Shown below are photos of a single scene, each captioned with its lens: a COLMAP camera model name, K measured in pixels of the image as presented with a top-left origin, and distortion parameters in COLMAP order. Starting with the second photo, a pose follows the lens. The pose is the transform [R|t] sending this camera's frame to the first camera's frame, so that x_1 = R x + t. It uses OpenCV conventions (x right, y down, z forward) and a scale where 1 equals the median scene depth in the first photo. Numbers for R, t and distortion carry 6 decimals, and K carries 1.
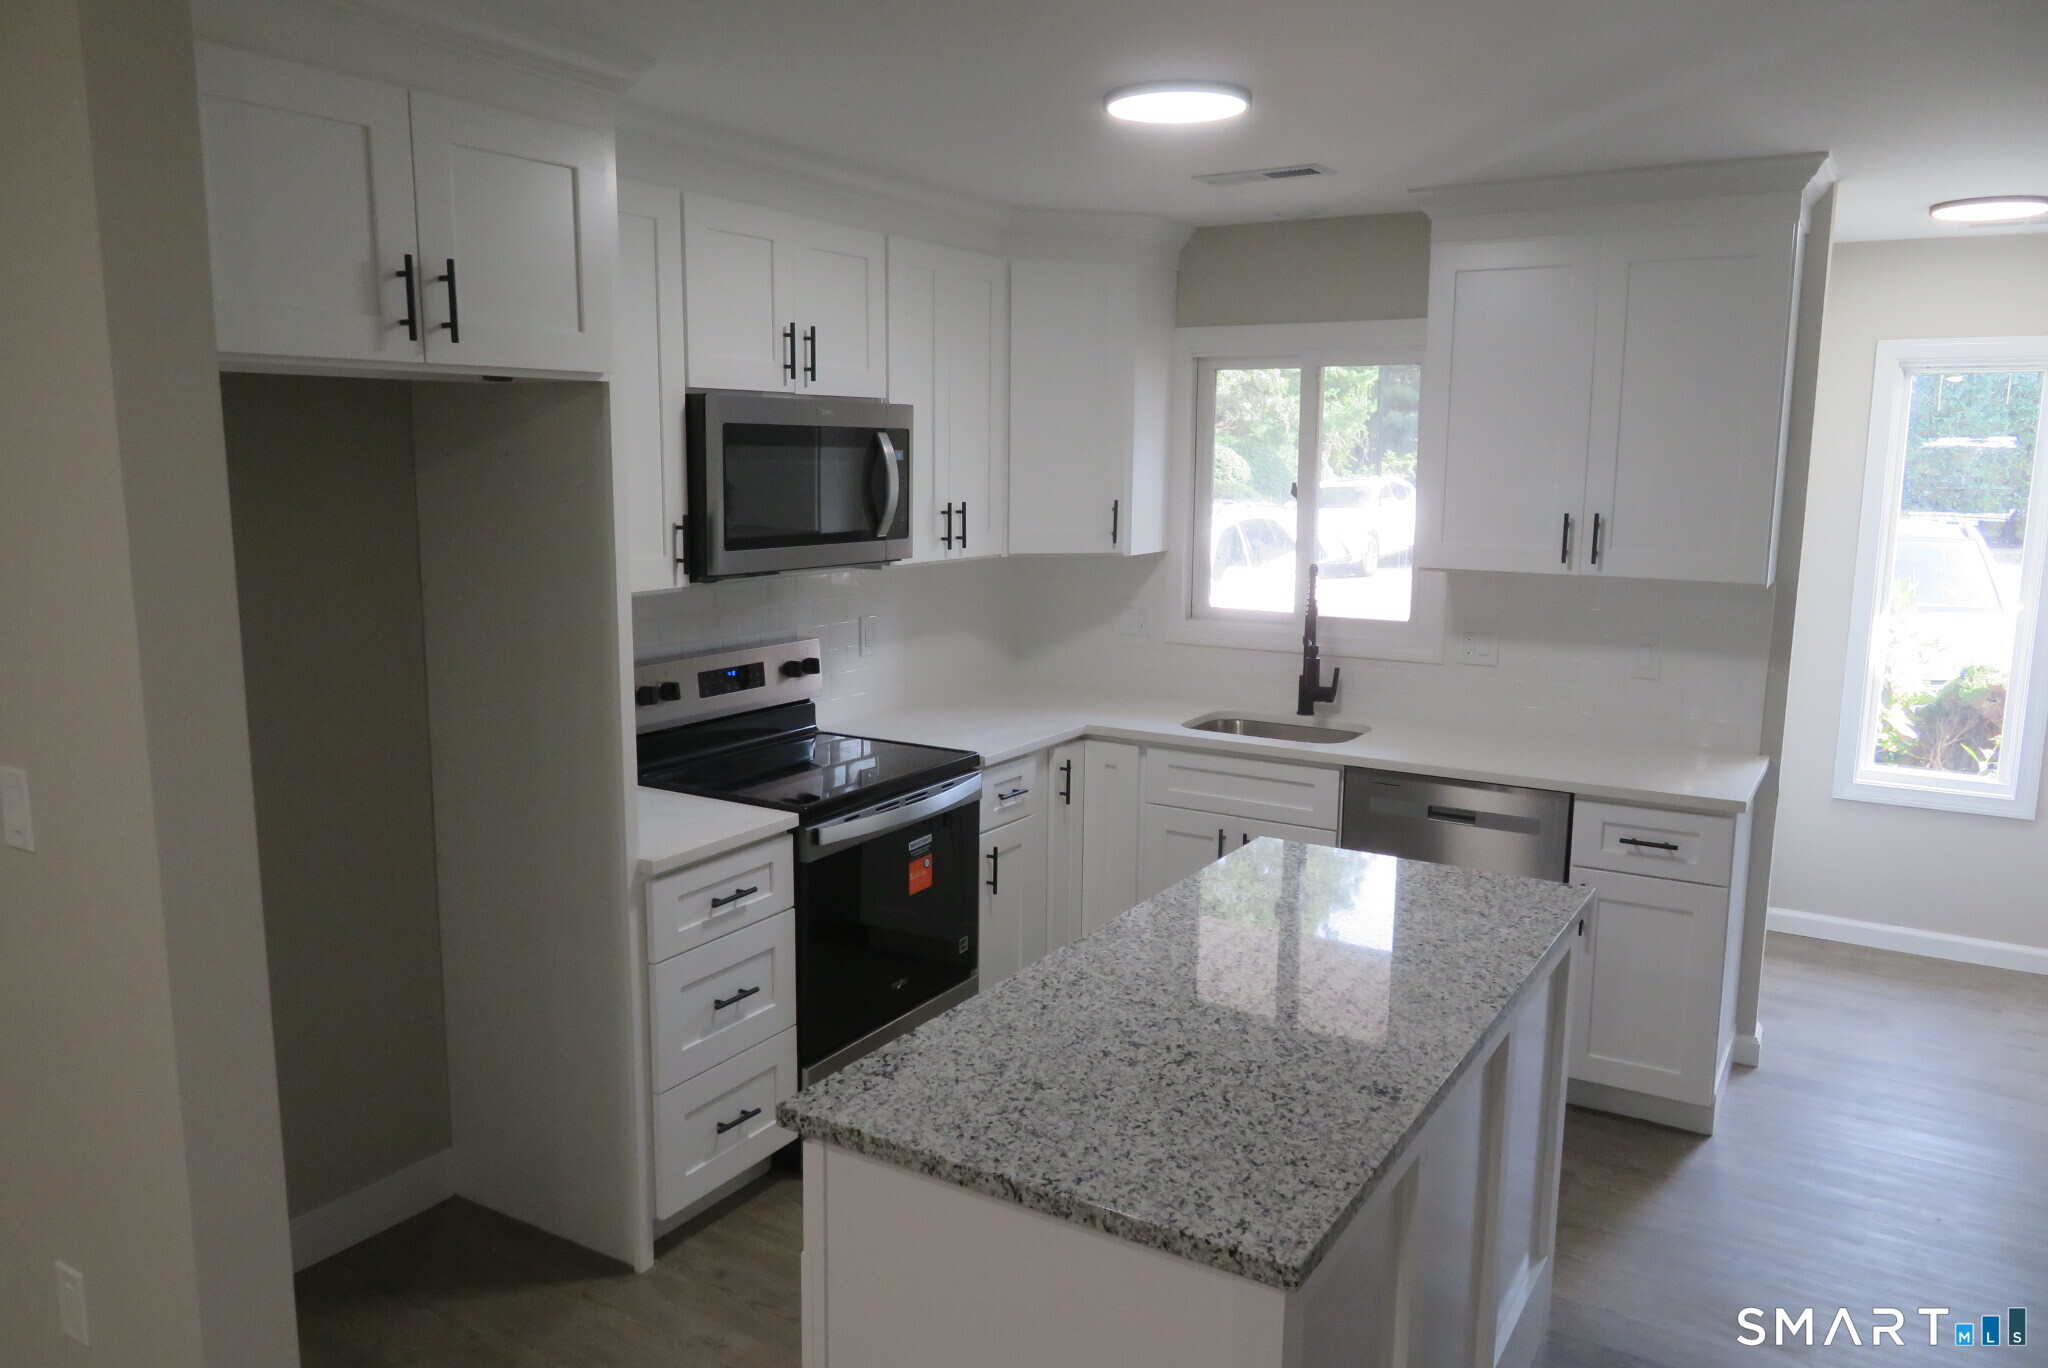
lens RADIAL K [[1466.6, 0, 1017.3], [0, 1466.6, 682.2], [0, 0, 1]] dist [-0.012211, 0.002983]
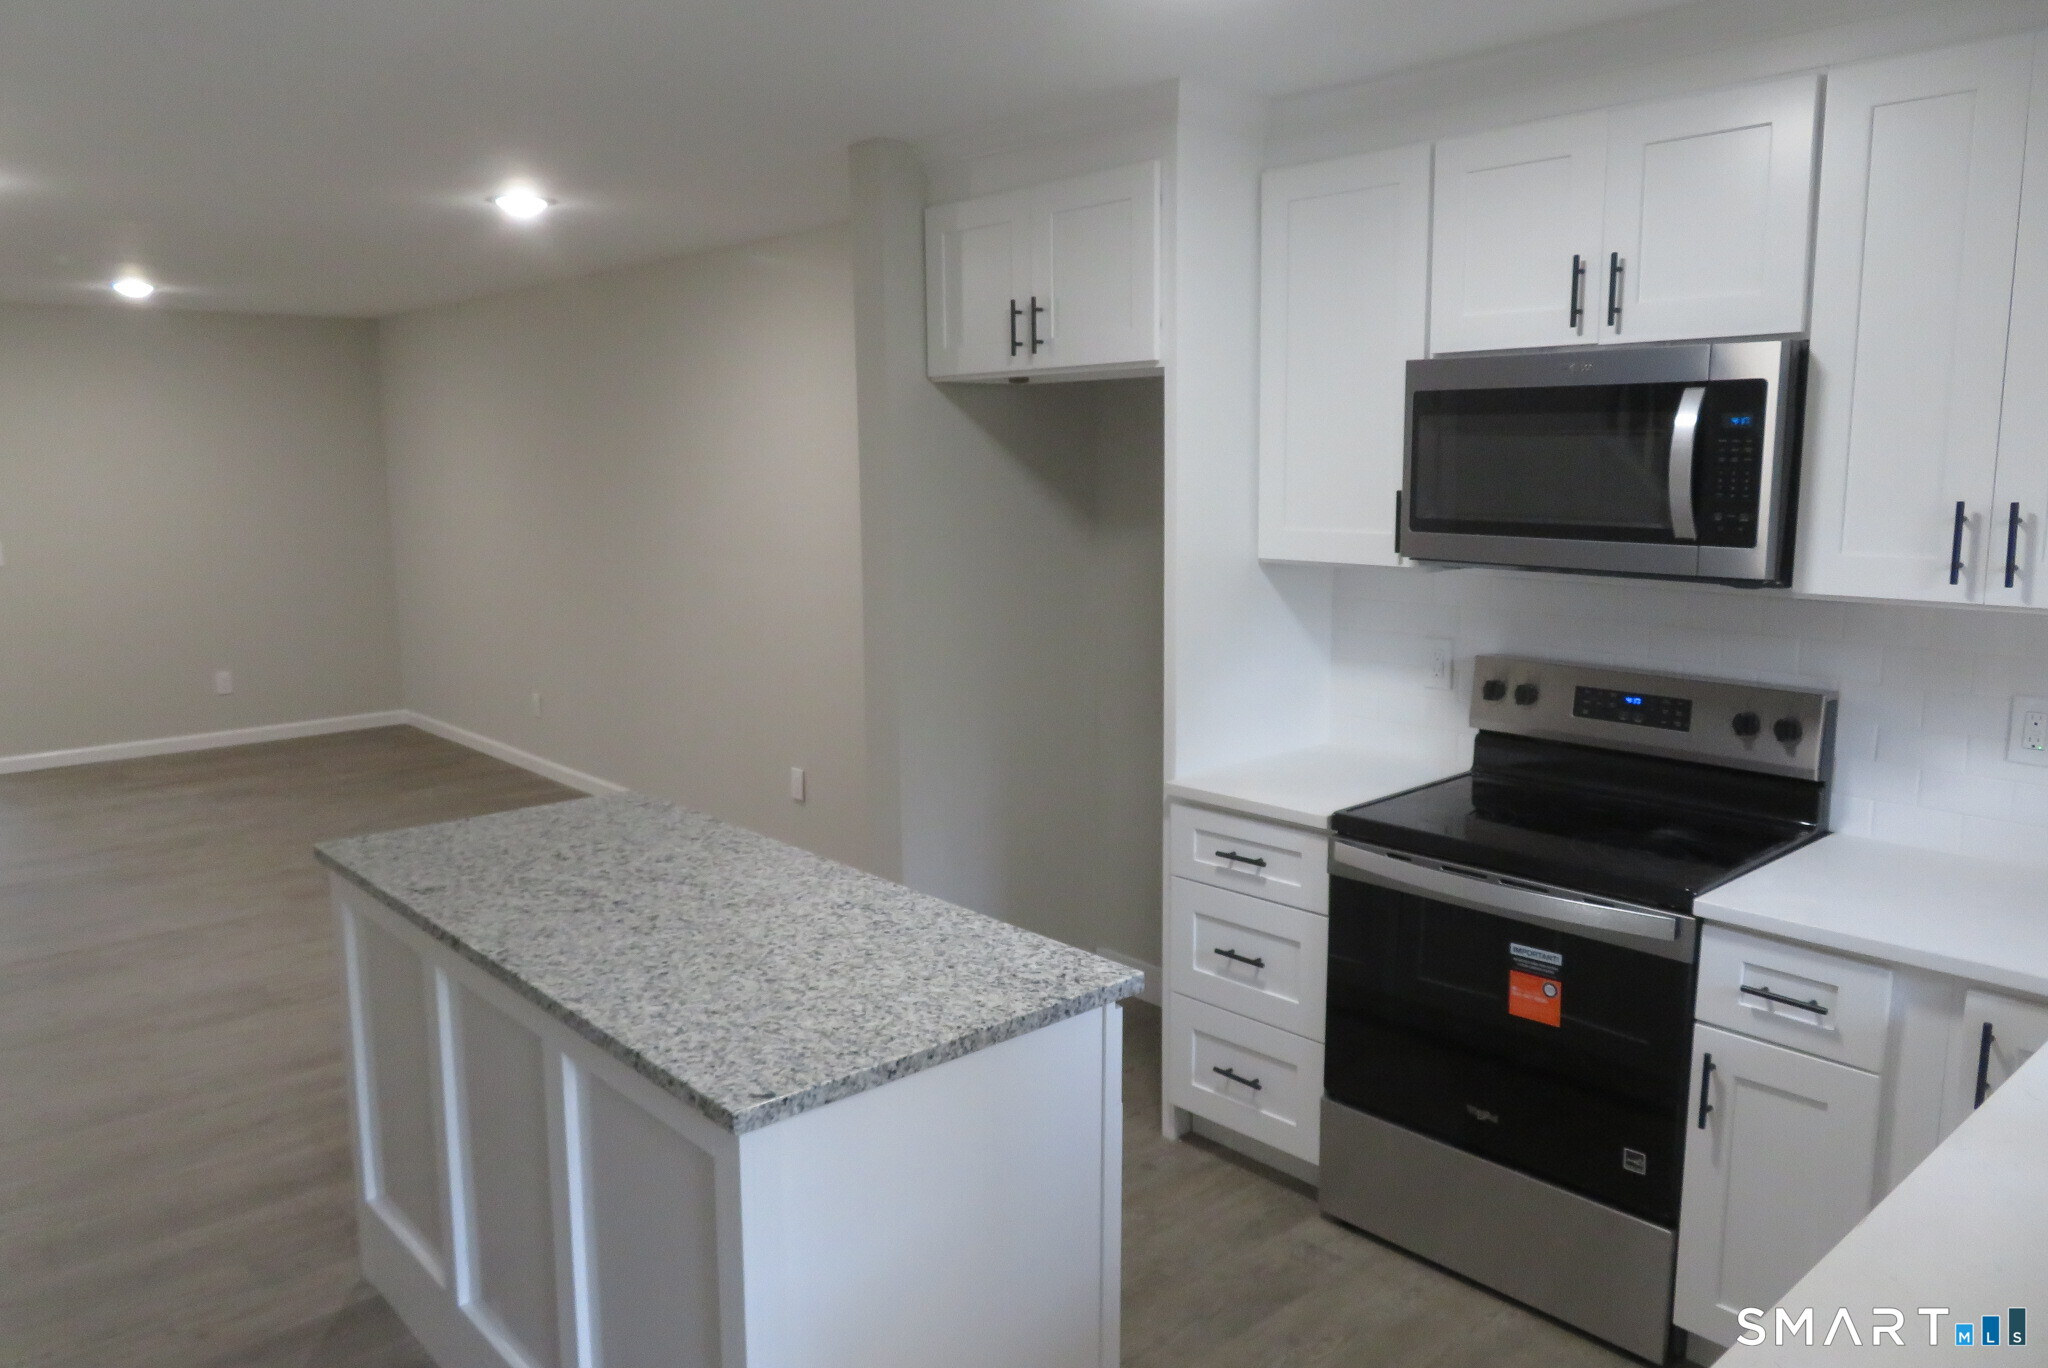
lens RADIAL K [[1471.4, 0, 1017.4], [0, 1471.4, 684.8], [0, 0, 1]] dist [0.002411, -0.004941]
pose [[-0.288237, 0.145015, -0.946515, 0.633823], [-0.146398, 0.970172, 0.193221, -0.115617], [0.946302, 0.194261, -0.258410, 0.856894]]
